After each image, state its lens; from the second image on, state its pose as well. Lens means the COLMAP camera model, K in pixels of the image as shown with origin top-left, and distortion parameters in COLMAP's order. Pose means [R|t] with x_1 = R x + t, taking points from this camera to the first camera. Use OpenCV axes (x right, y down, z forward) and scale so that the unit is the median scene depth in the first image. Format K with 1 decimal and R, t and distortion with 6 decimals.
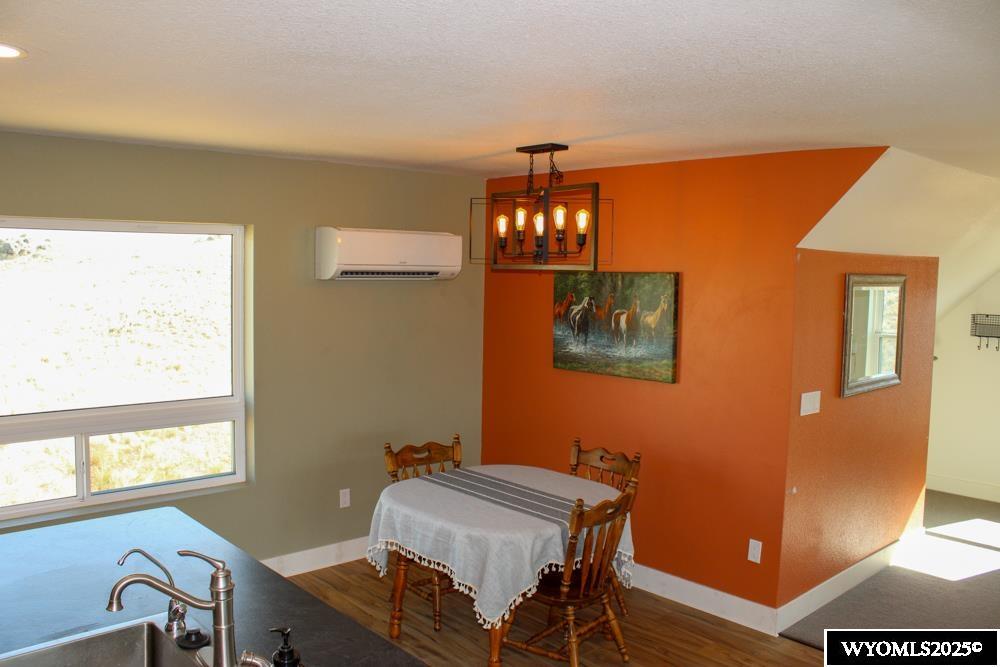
lens RADIAL K [[843.7, 0, 491.7], [0, 843.7, 329.9], [0, 0, 1]] dist [-0.105727, 0.008403]
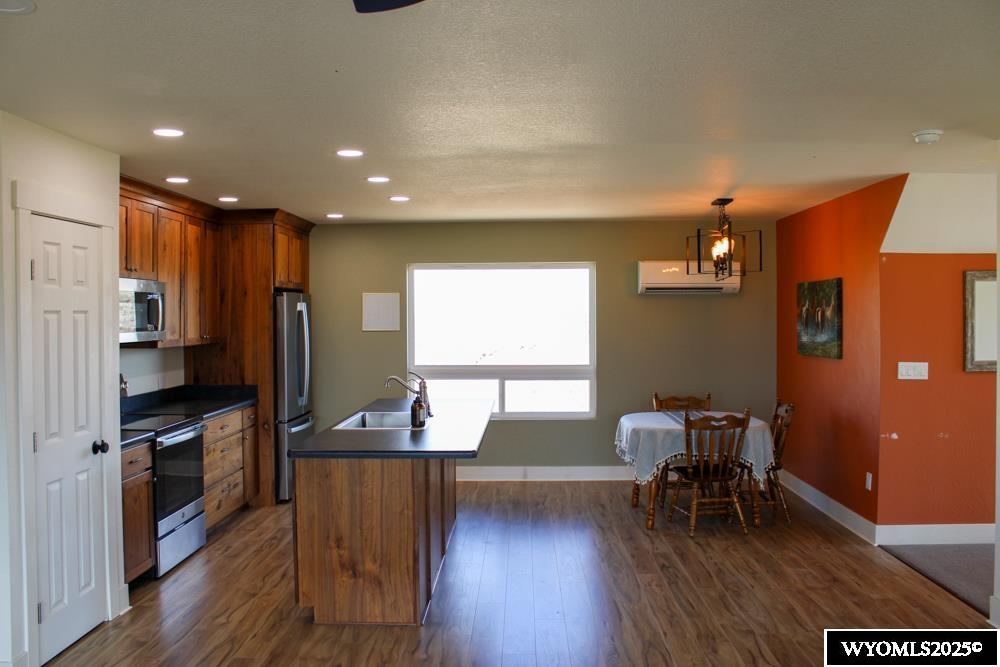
lens RADIAL K [[843.7, 0, 491.7], [0, 843.7, 329.9], [0, 0, 1]] dist [-0.105727, 0.008403]
pose [[0.714698, -0.008040, -0.699387, 0.734973], [-0.039818, 0.997845, -0.052161, 0.106438], [0.698299, 0.065128, 0.712838, -0.346693]]
